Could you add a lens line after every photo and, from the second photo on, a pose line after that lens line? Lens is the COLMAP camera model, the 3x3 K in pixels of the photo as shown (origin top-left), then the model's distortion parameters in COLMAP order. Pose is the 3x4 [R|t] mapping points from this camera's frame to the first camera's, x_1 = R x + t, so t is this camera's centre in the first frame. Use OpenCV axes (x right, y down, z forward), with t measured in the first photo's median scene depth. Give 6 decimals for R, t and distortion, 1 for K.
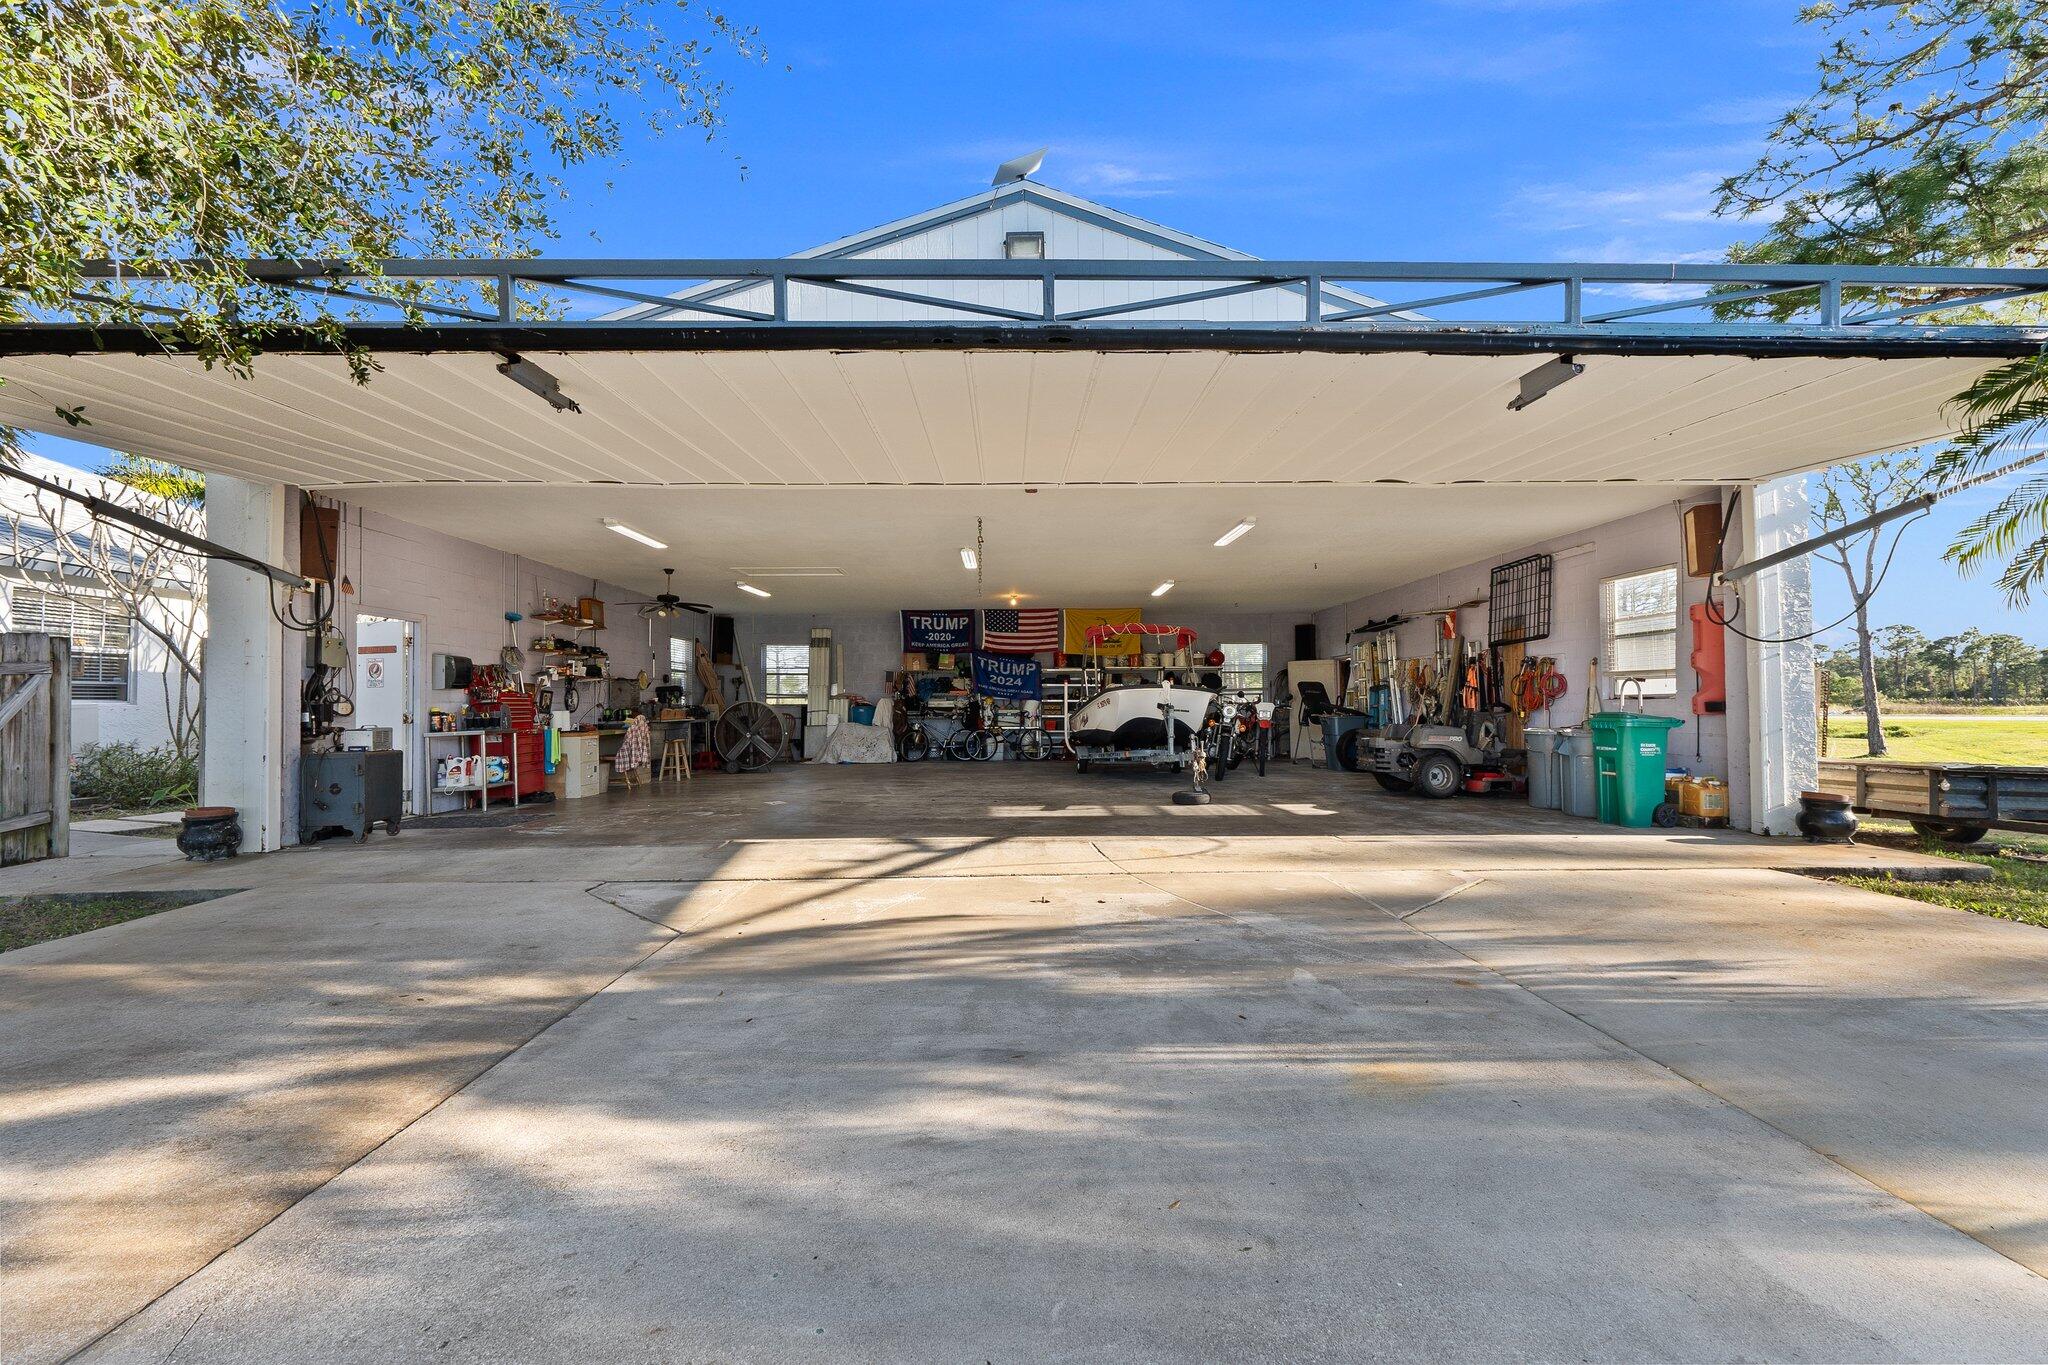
lens RADIAL K [[858.3, 0, 1024.0], [0, 858.3, 682.5], [0, 0, 1]] dist [0.000772, 0.000091]
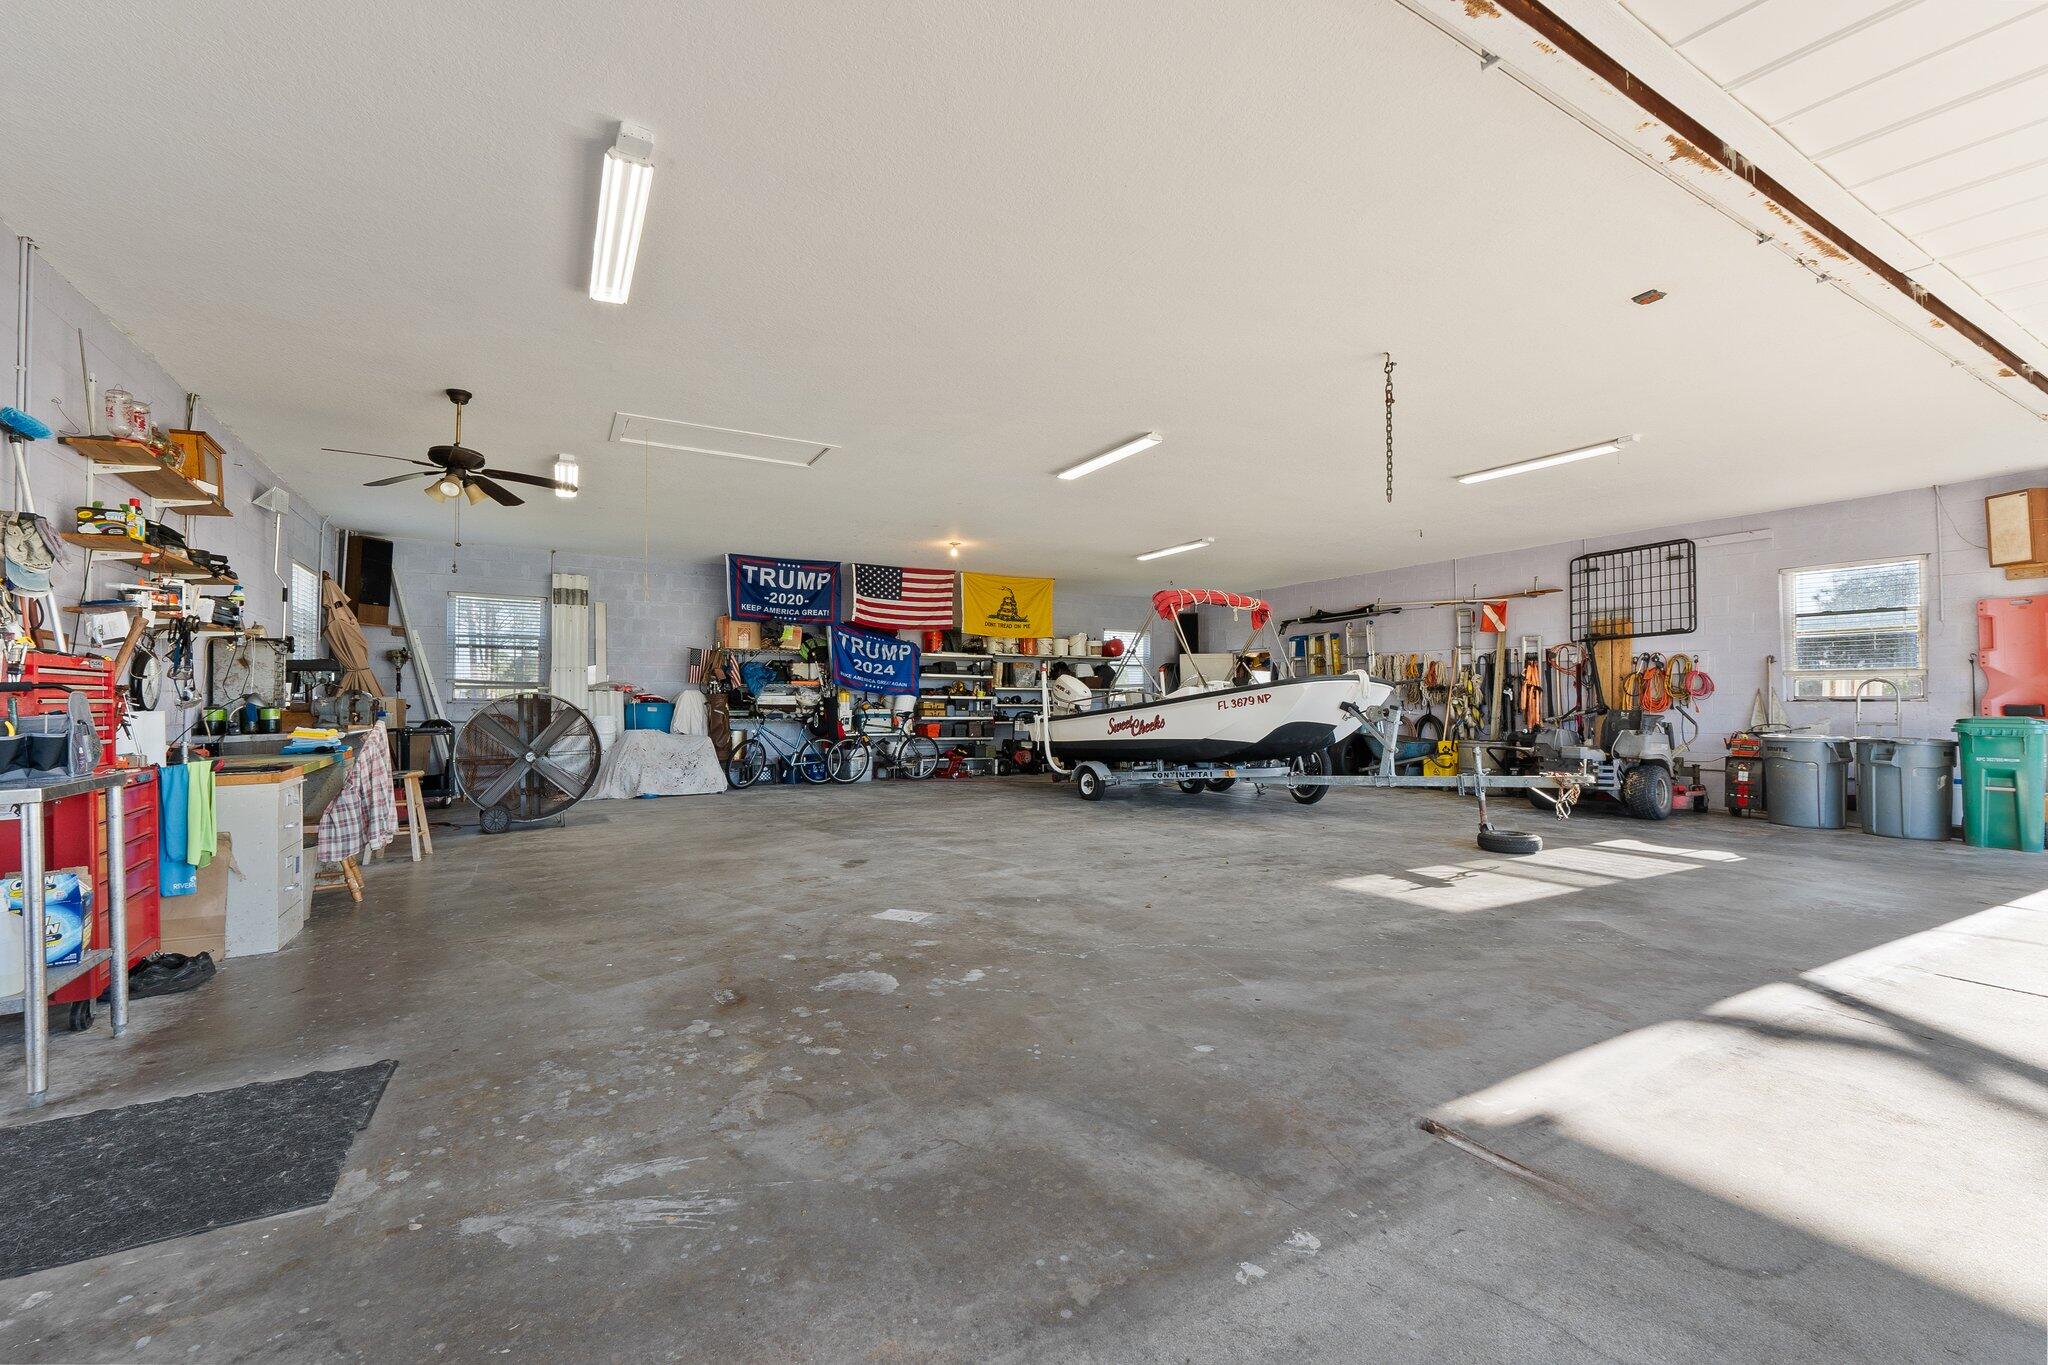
lens RADIAL K [[858.3, 0, 1024.0], [0, 858.3, 682.5], [0, 0, 1]] dist [0.000772, 0.000091]
pose [[0.870474, 0.018301, 0.491874, -0.261117], [-0.019344, 0.999808, -0.002966, 0.009676], [-0.491834, -0.006933, 0.870661, 0.326247]]
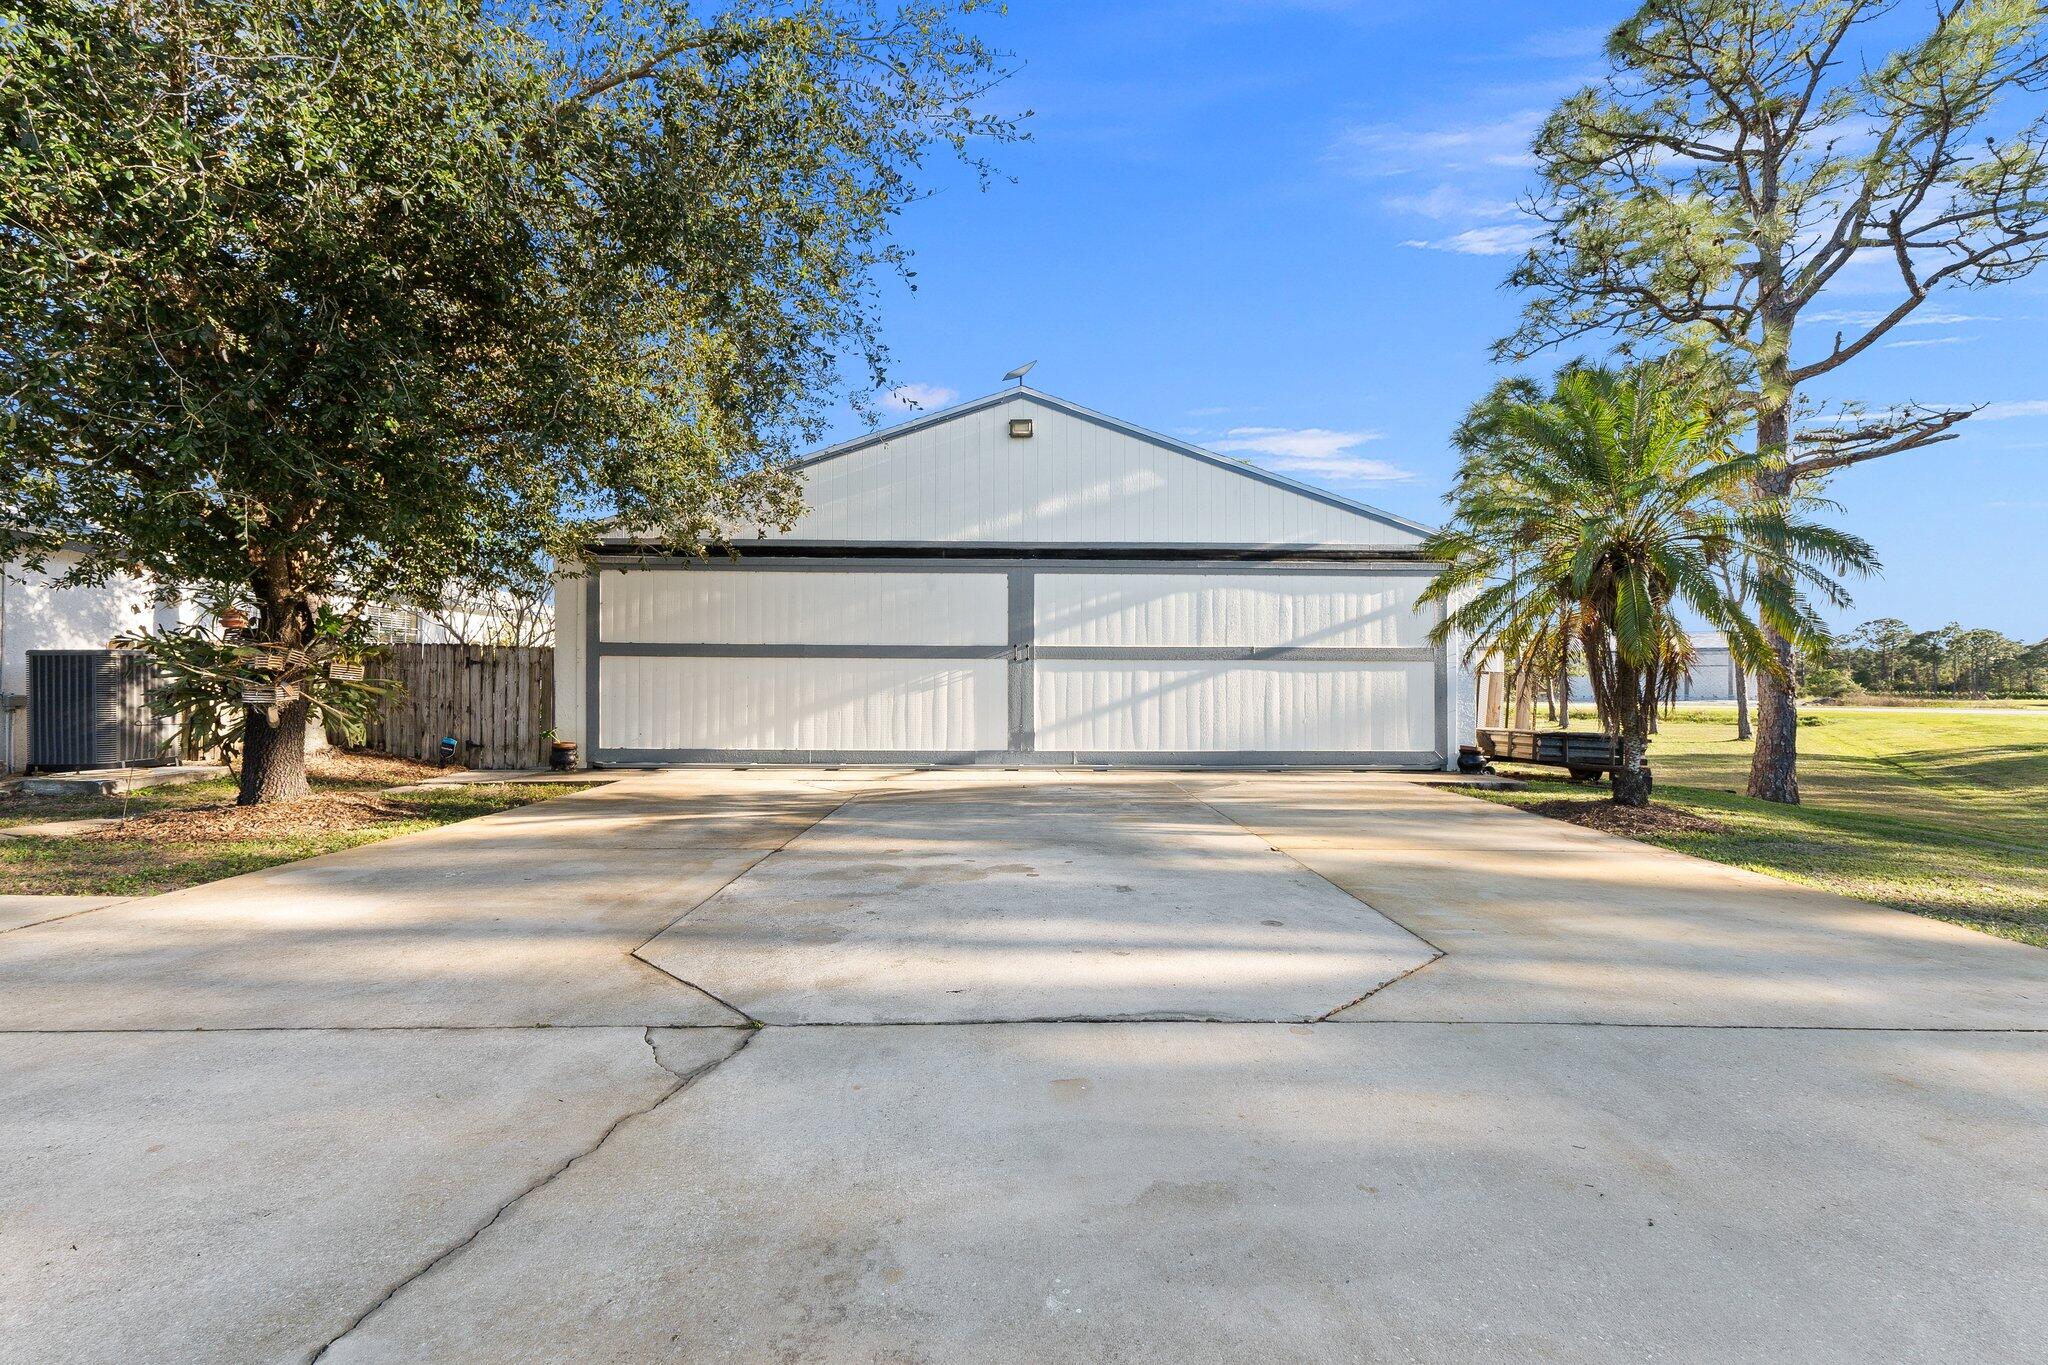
lens RADIAL K [[858.3, 0, 1024.0], [0, 858.3, 682.5], [0, 0, 1]] dist [0.000772, 0.000091]
pose [[0.999910, 0.009644, -0.009376, 0.017139], [-0.009463, 0.999773, 0.019079, -0.016007], [0.009558, -0.018988, 0.999774, -0.460194]]
